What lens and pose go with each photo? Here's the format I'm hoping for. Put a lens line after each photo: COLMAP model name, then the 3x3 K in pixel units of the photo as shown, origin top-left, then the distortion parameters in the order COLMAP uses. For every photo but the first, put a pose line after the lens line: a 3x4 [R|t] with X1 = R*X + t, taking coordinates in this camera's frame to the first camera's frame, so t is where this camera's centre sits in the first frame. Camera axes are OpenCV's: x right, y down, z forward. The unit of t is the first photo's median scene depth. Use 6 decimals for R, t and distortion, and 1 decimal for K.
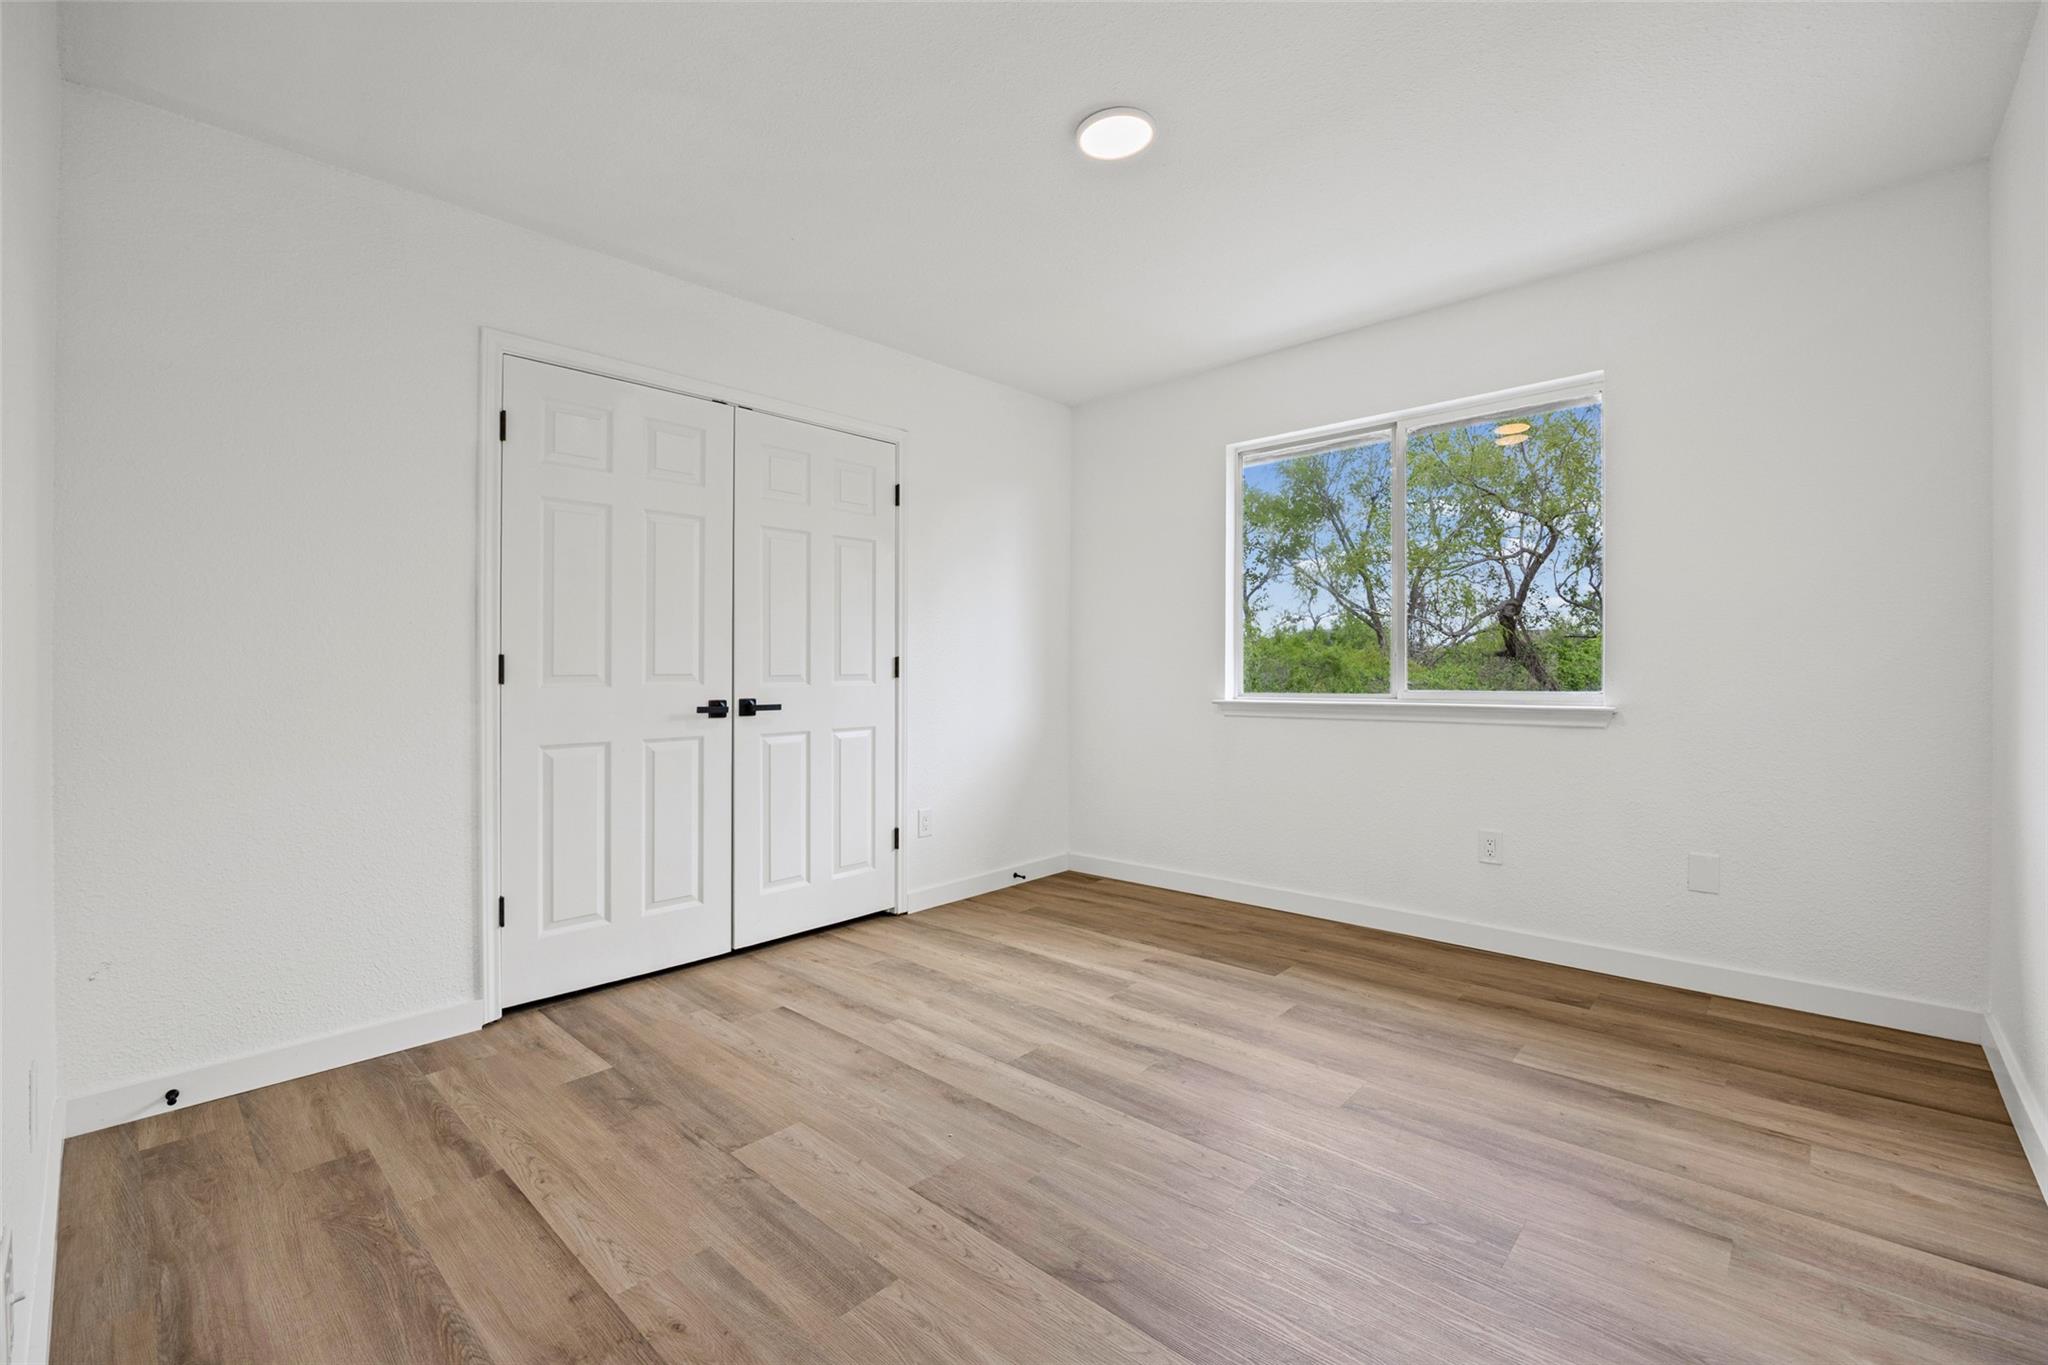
lens RADIAL K [[879.5, 0, 1015.1], [0, 879.5, 664.9], [0, 0, 1]] dist [-0.000381, -0.000169]
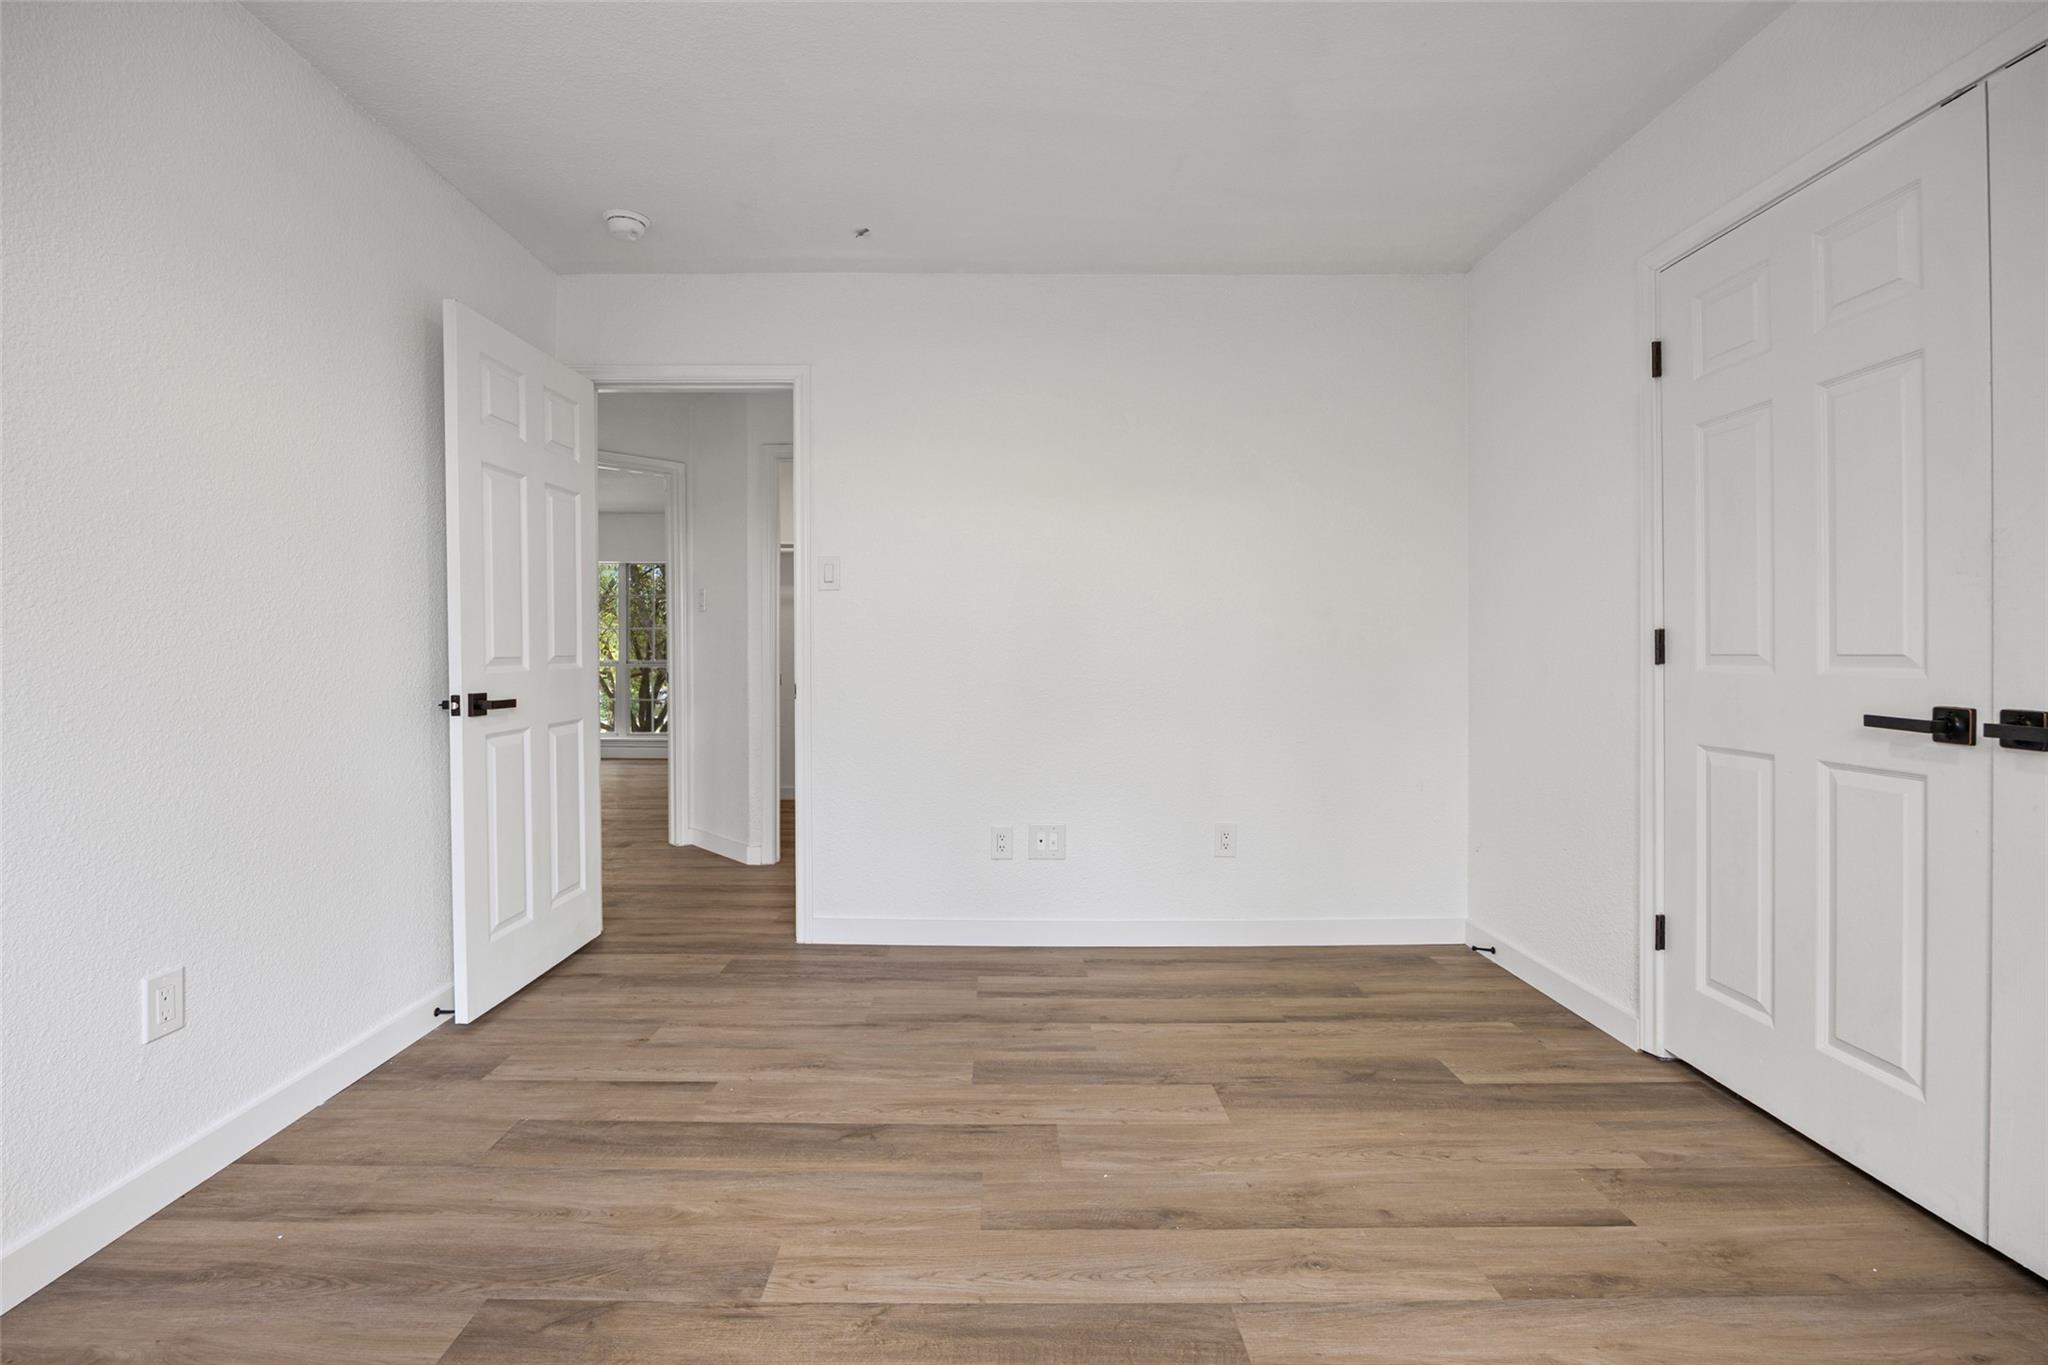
lens RADIAL K [[879.5, 0, 1015.1], [0, 879.5, 664.9], [0, 0, 1]] dist [-0.000381, -0.000169]
pose [[-0.723120, 0.014544, -0.690569, 0.532915], [0.012483, 0.999890, 0.007986, 0.007686], [0.690610, -0.002846, -0.723222, 1.405084]]
